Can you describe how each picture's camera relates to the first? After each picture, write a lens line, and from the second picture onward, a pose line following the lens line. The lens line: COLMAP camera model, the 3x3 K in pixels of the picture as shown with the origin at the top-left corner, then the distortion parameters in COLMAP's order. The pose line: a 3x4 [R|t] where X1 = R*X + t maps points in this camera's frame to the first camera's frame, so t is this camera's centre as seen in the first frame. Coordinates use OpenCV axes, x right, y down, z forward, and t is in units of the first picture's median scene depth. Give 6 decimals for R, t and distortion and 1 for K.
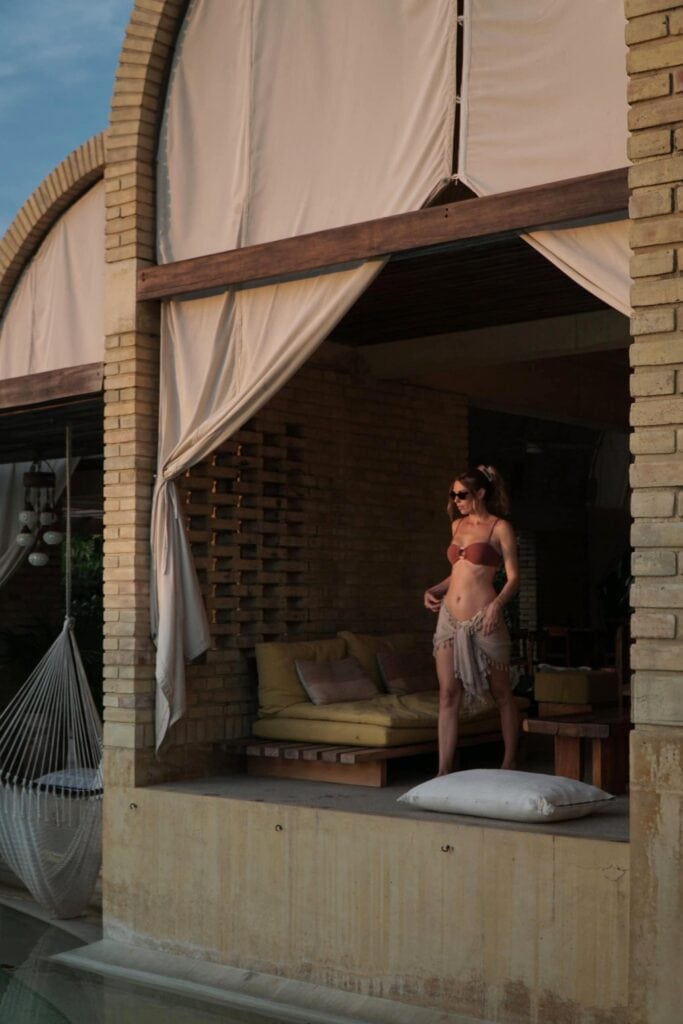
lens RADIAL K [[1542.9, 0, 341.5], [0, 1542.9, 512.0], [0, 0, 1]] dist [0.134545, -1.502537]
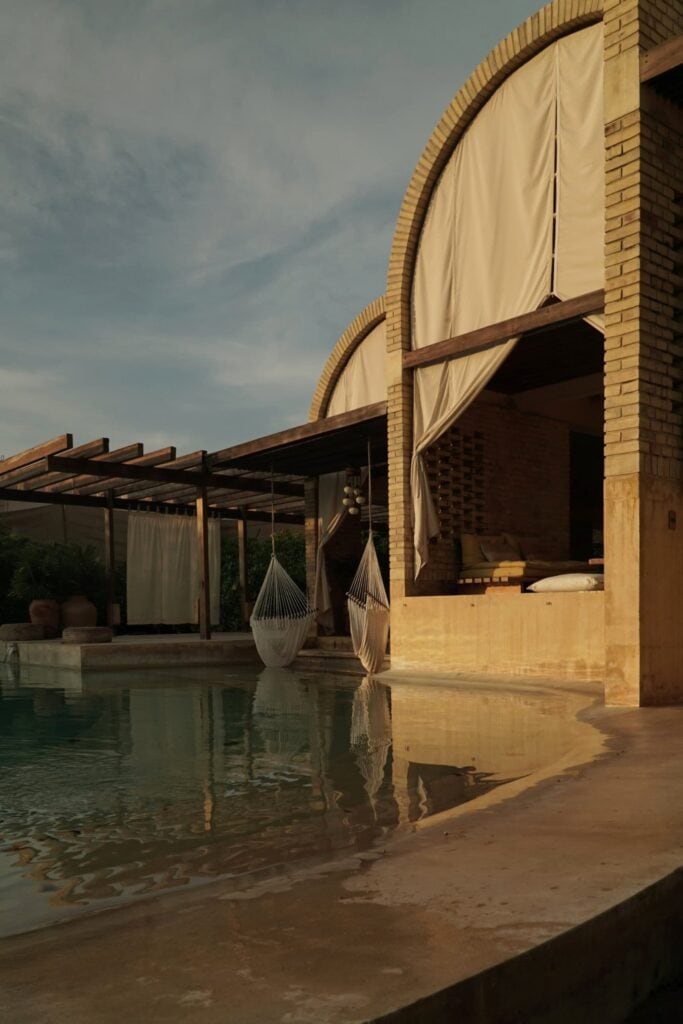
lens RADIAL K [[966.7, 0, 343.1], [0, 966.7, 641.2], [0, 0, 1]] dist [-0.013072, 0.008257]
pose [[0.983995, -0.007286, -0.178048, 0.020306], [0.020107, 0.997323, 0.070310, 0.140021], [0.177059, -0.072764, 0.981507, -0.335658]]
